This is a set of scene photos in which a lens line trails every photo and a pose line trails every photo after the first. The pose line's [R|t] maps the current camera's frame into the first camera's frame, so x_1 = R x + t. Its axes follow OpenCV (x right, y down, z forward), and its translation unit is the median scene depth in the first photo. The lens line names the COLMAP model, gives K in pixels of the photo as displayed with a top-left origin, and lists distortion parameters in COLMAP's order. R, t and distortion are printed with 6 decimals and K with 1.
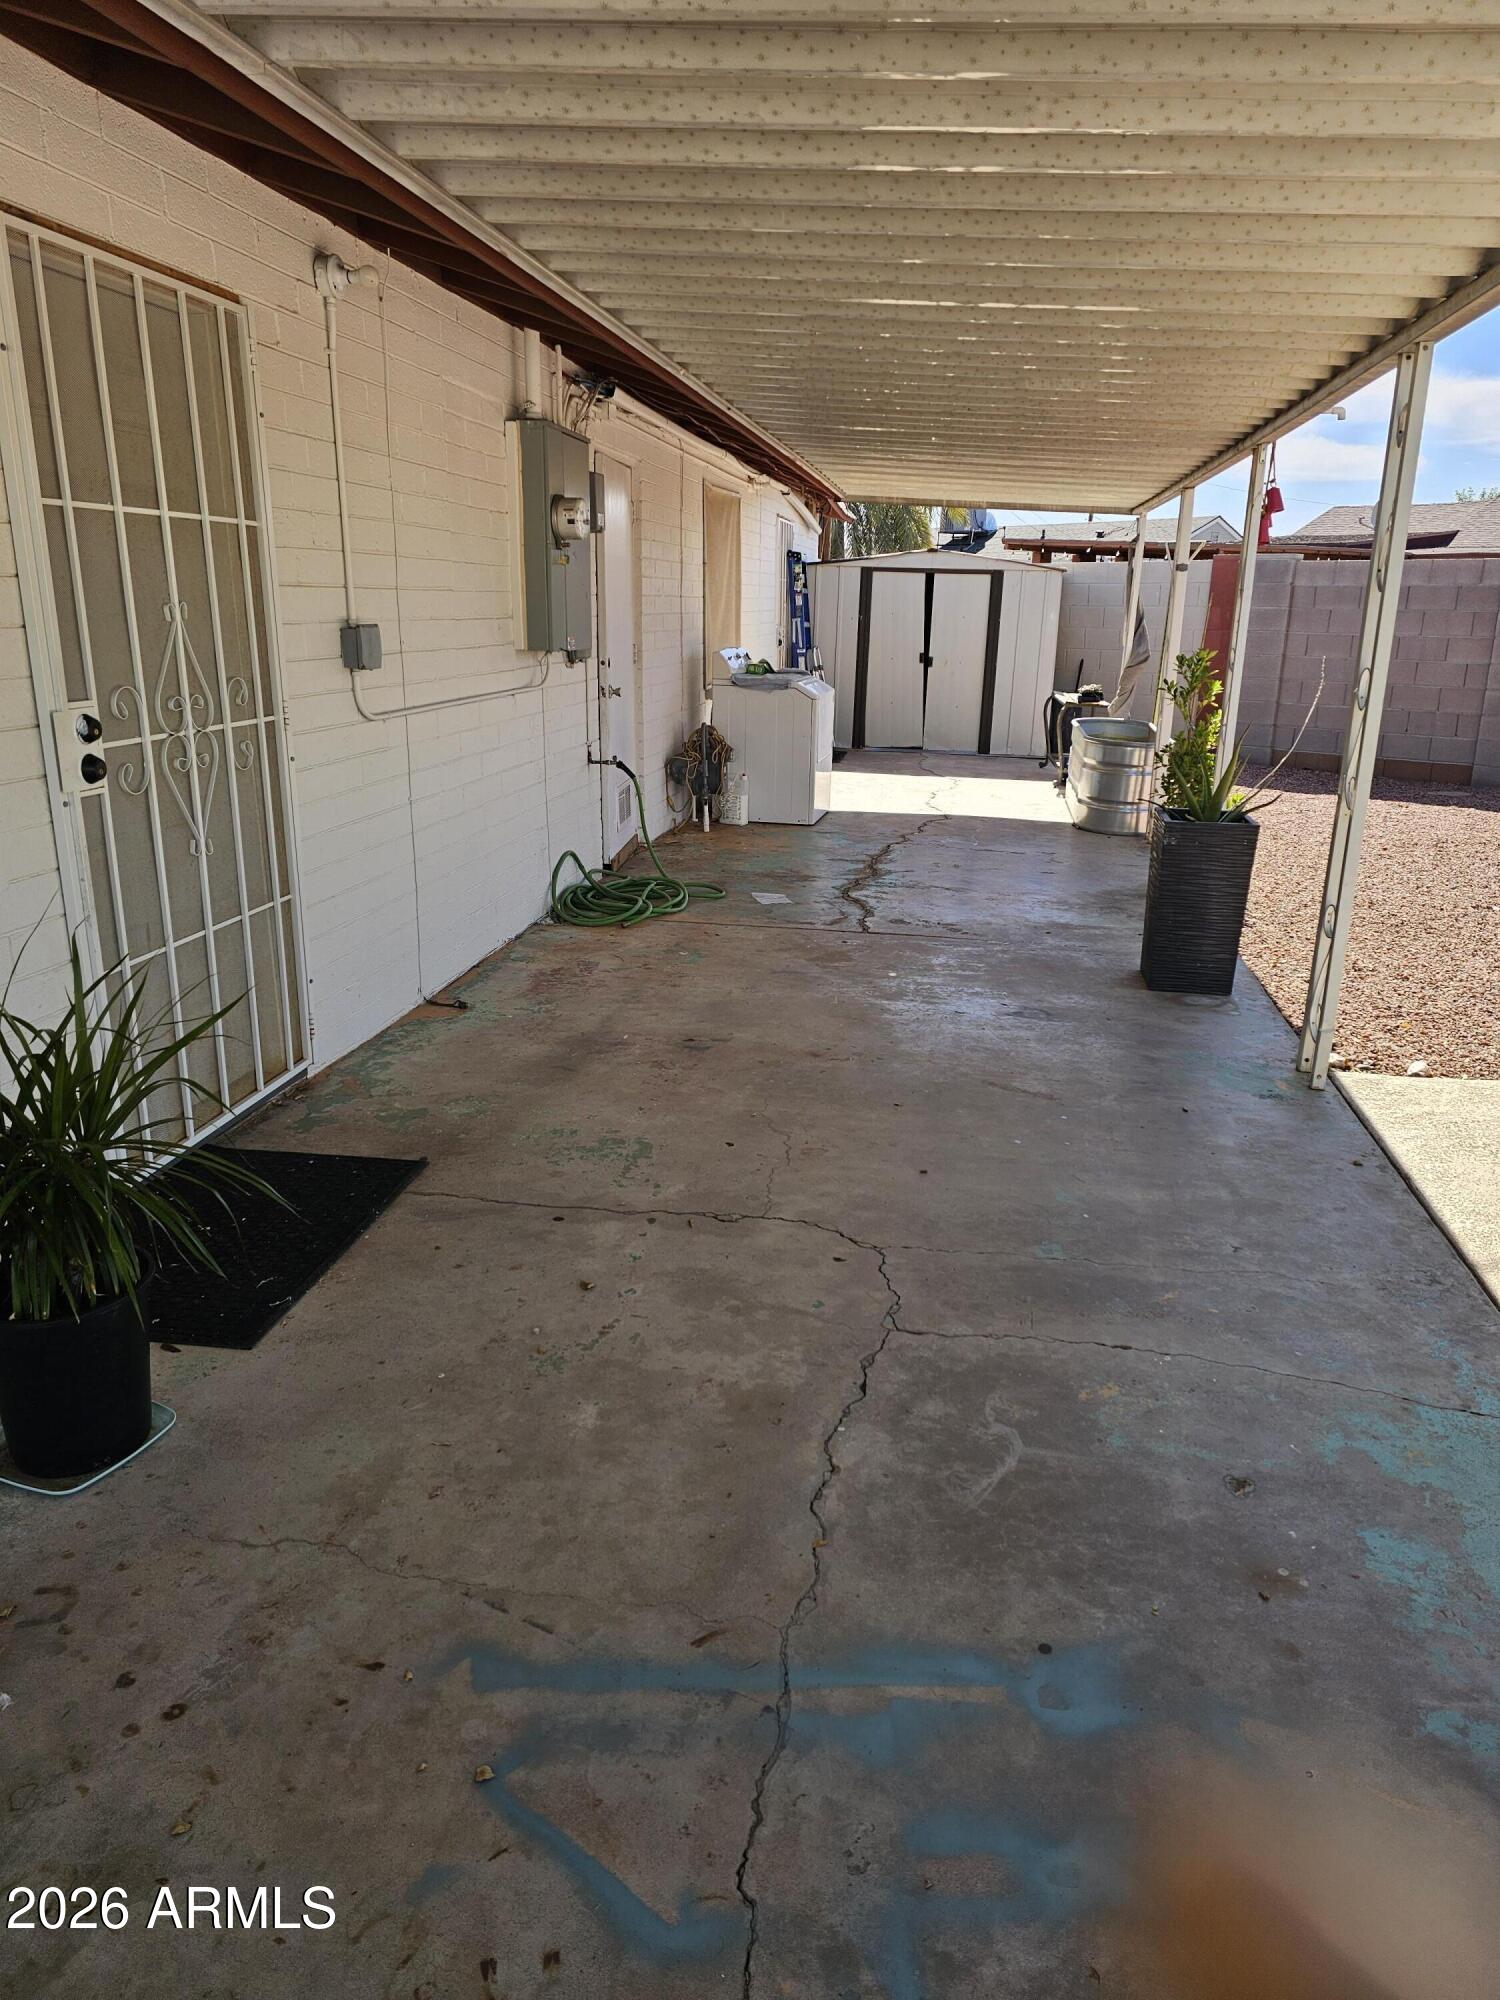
lens RADIAL K [[1334.2, 0, 763.8], [0, 1334.2, 996.7], [0, 0, 1]] dist [0.031638, -0.020399]
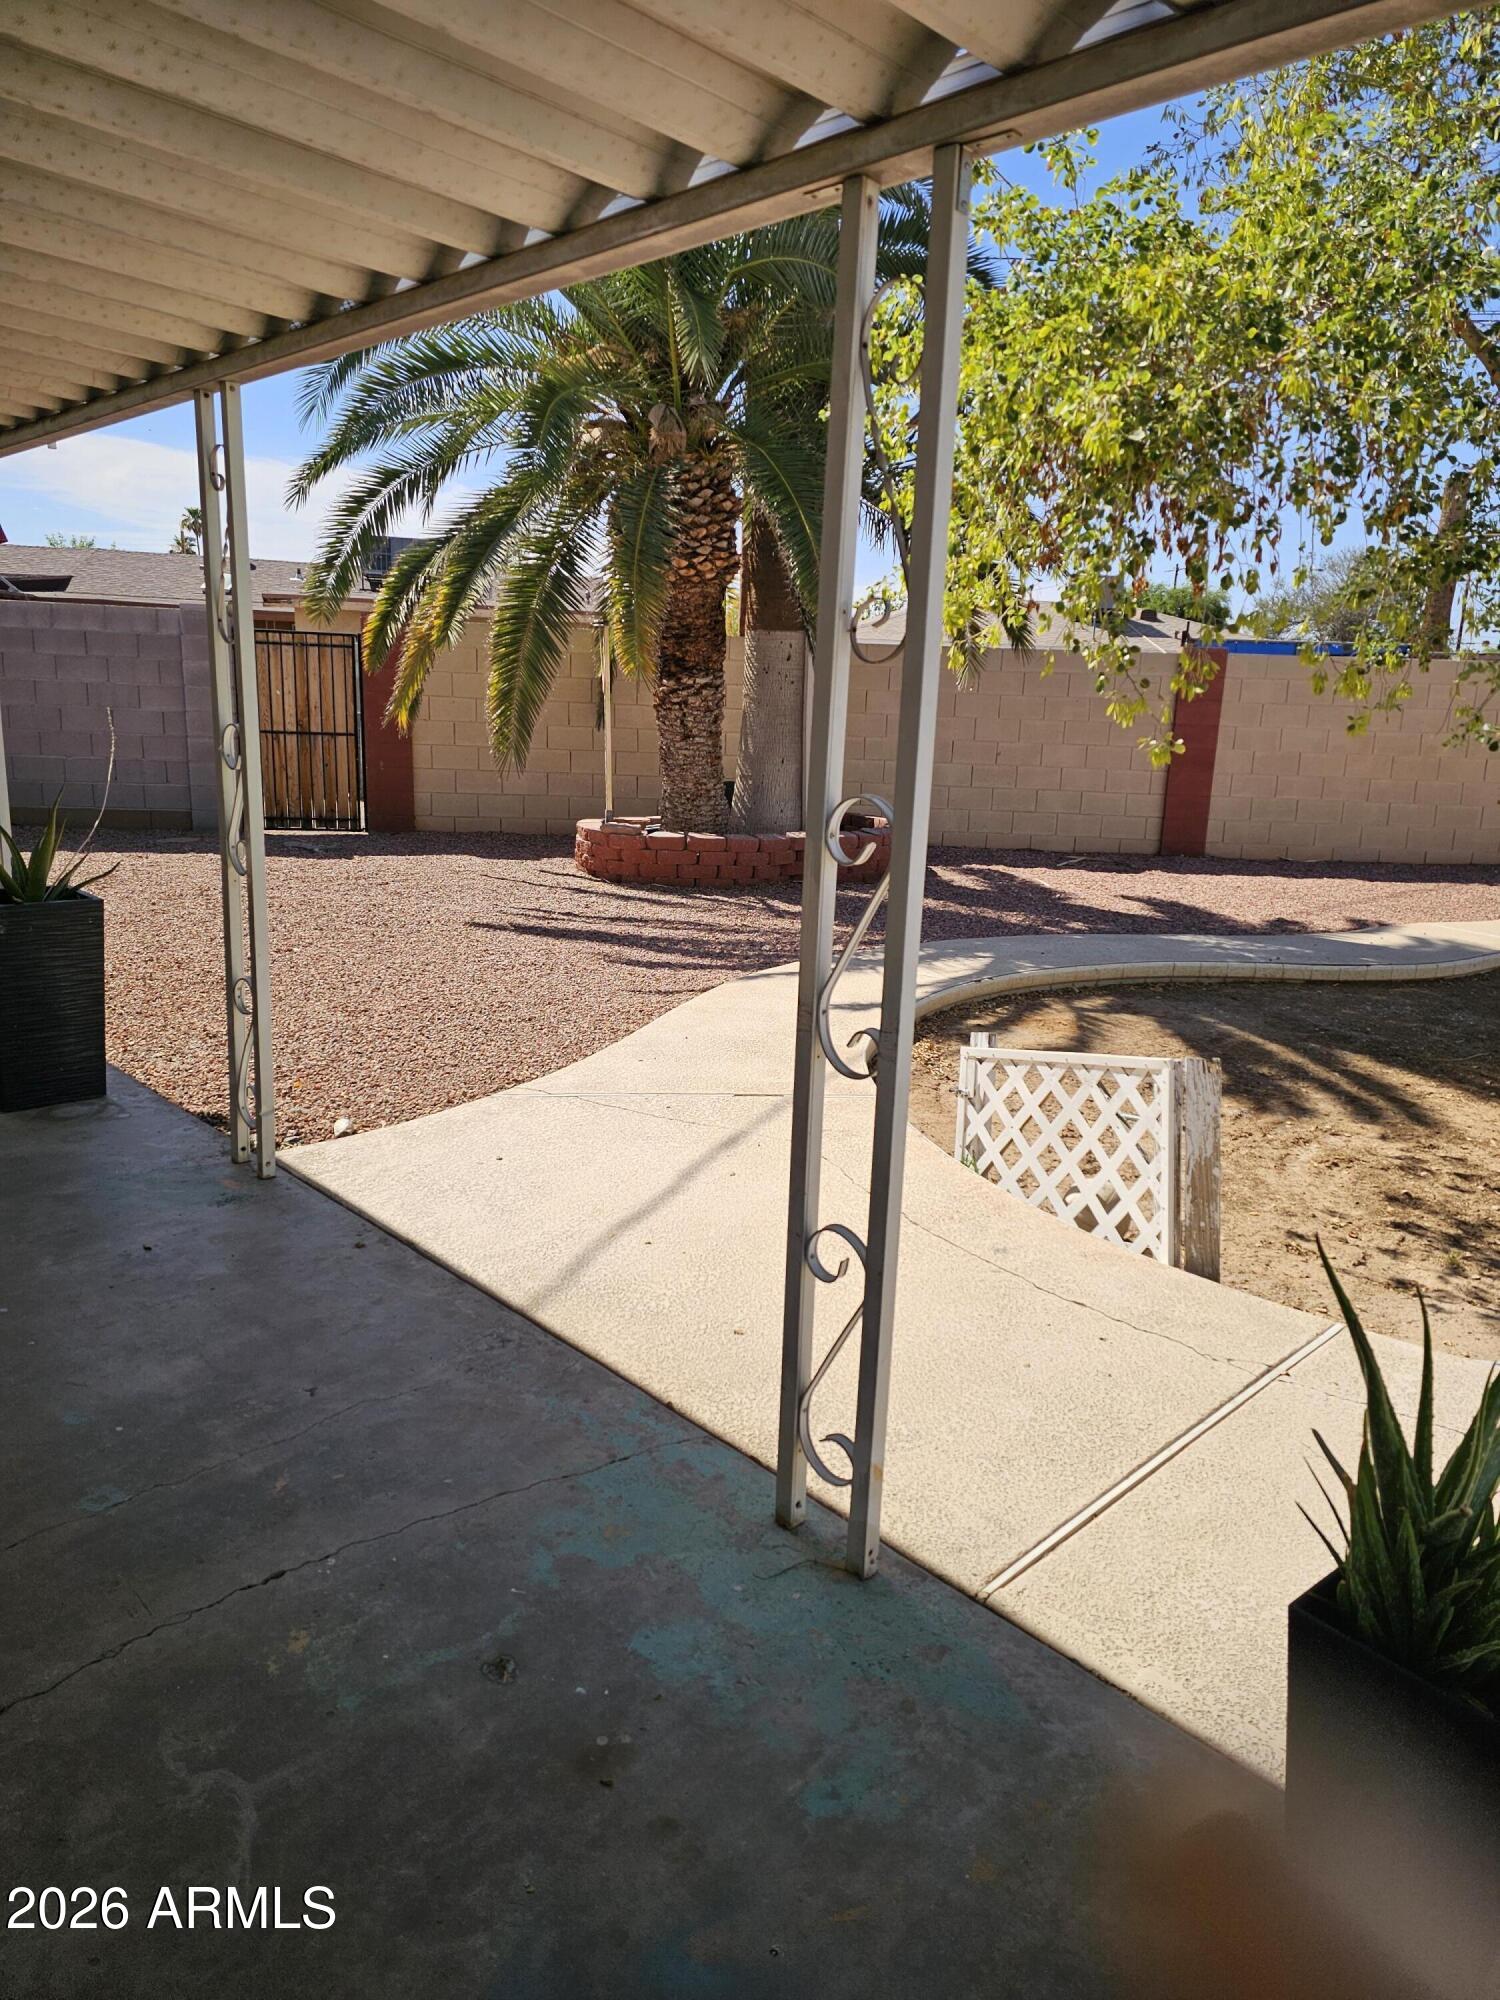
lens RADIAL K [[1334.2, 0, 769.5], [0, 1334.2, 991.3], [0, 0, 1]] dist [0.031638, -0.020399]
pose [[0.599079, -0.172027, 0.781992, -0.090010], [0.198987, 0.977994, 0.062703, -0.052042], [-0.775570, 0.118042, 0.620127, 0.170142]]
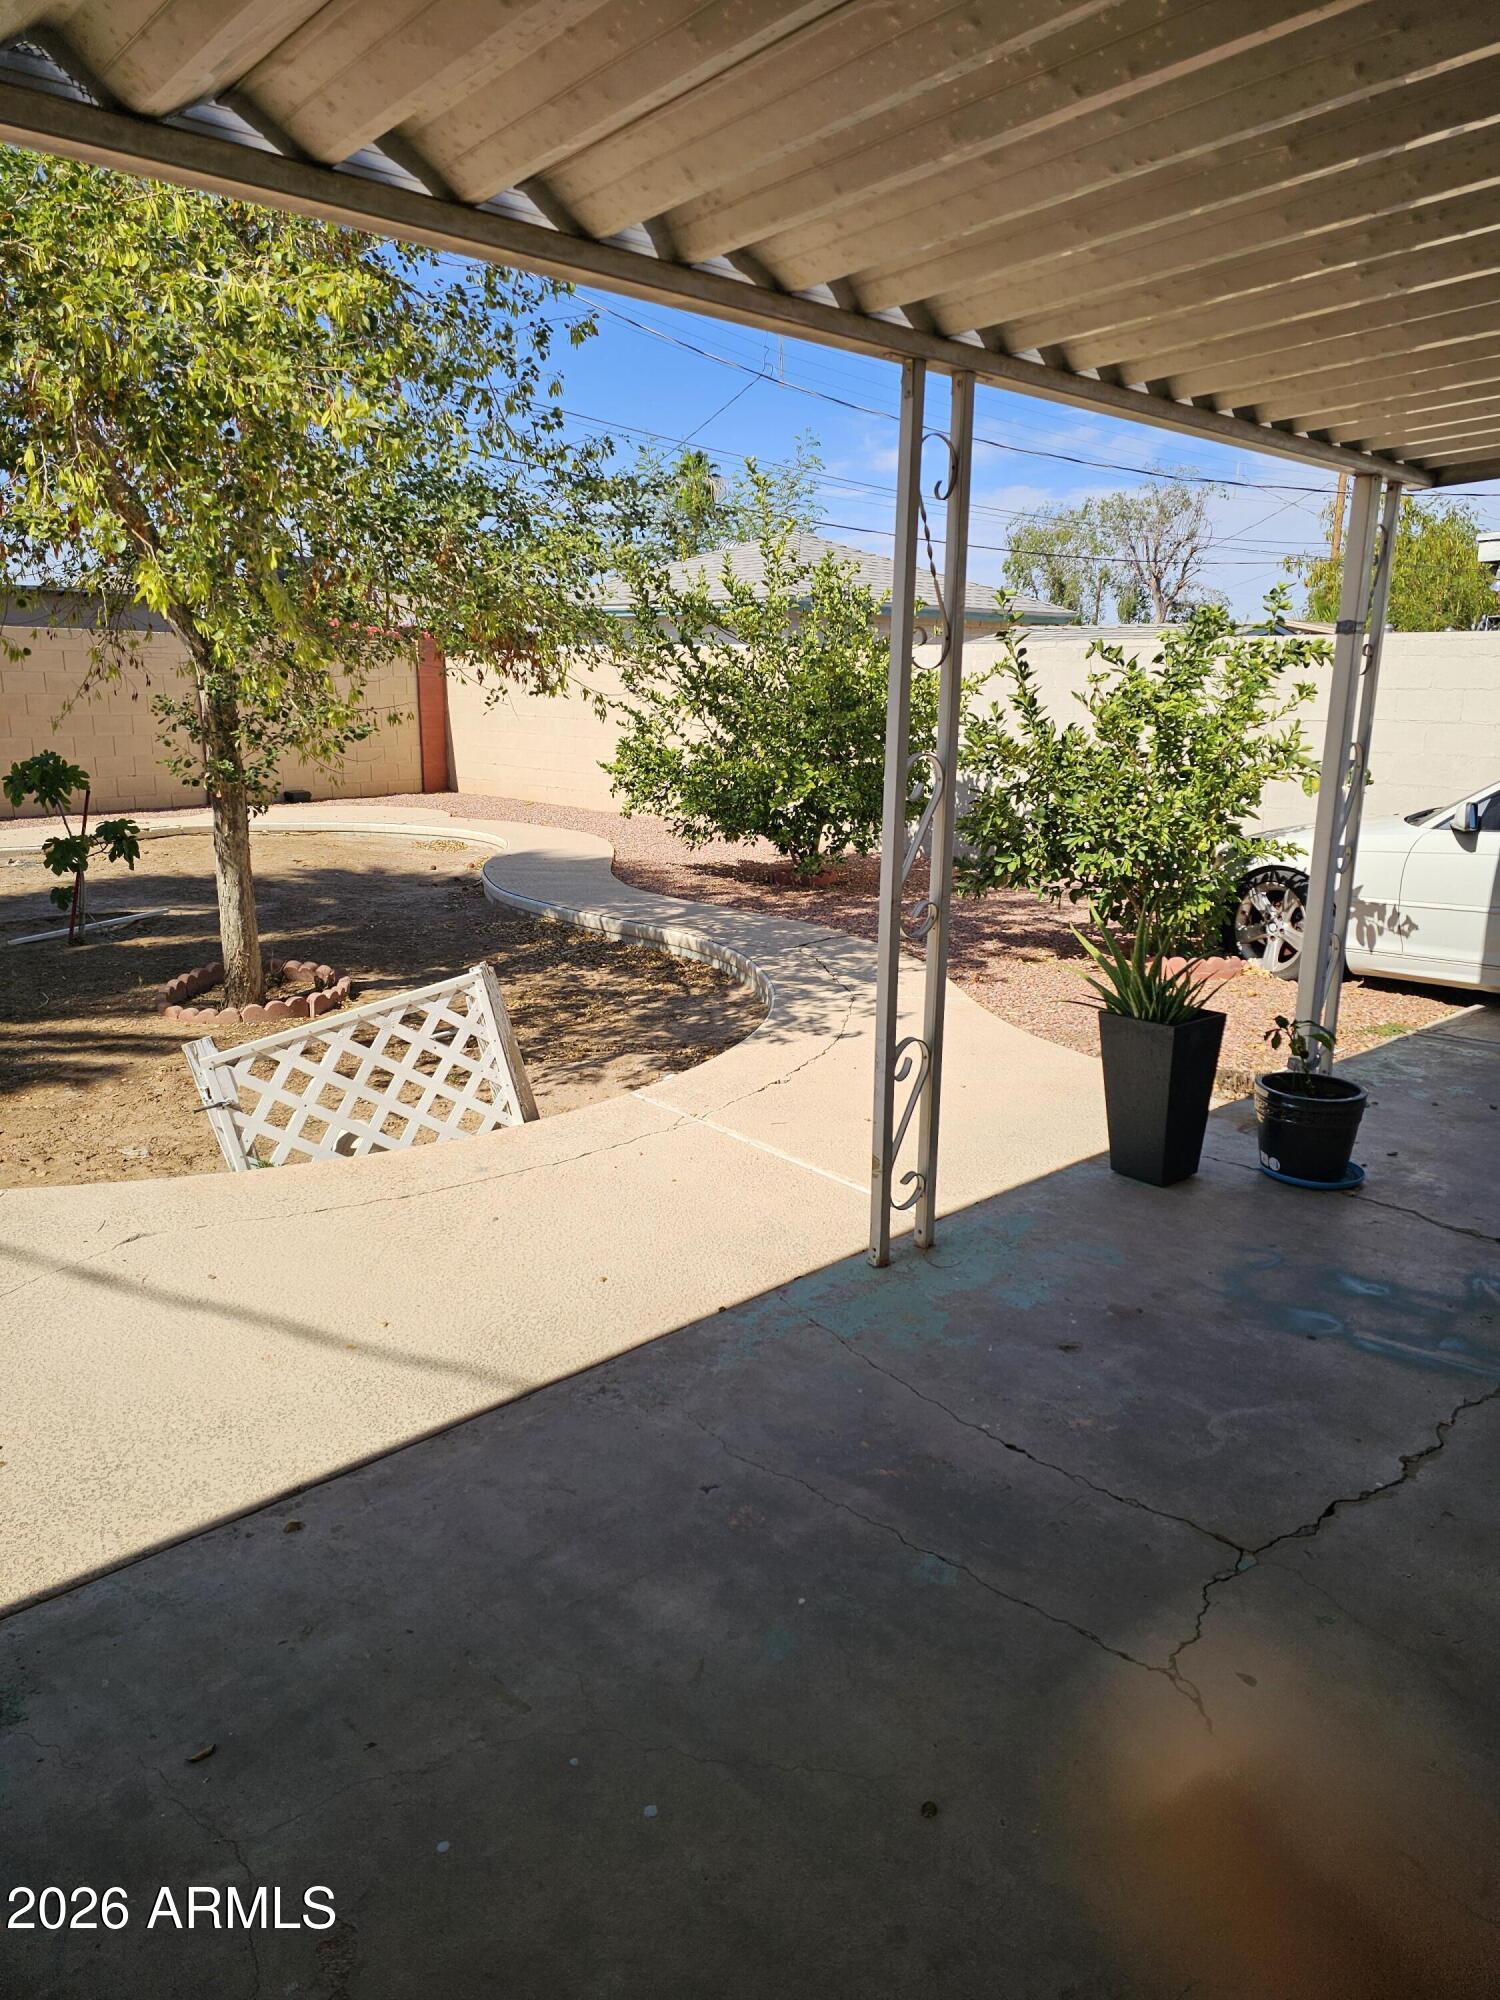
lens RADIAL K [[1334.2, 0, 741.9], [0, 1334.2, 1005.2], [0, 0, 1]] dist [0.031638, -0.020399]
pose [[-0.786361, -0.166287, 0.594966, -0.071544], [0.160521, 0.875011, 0.456715, -0.355521], [-0.596548, 0.454648, -0.661382, 1.177091]]
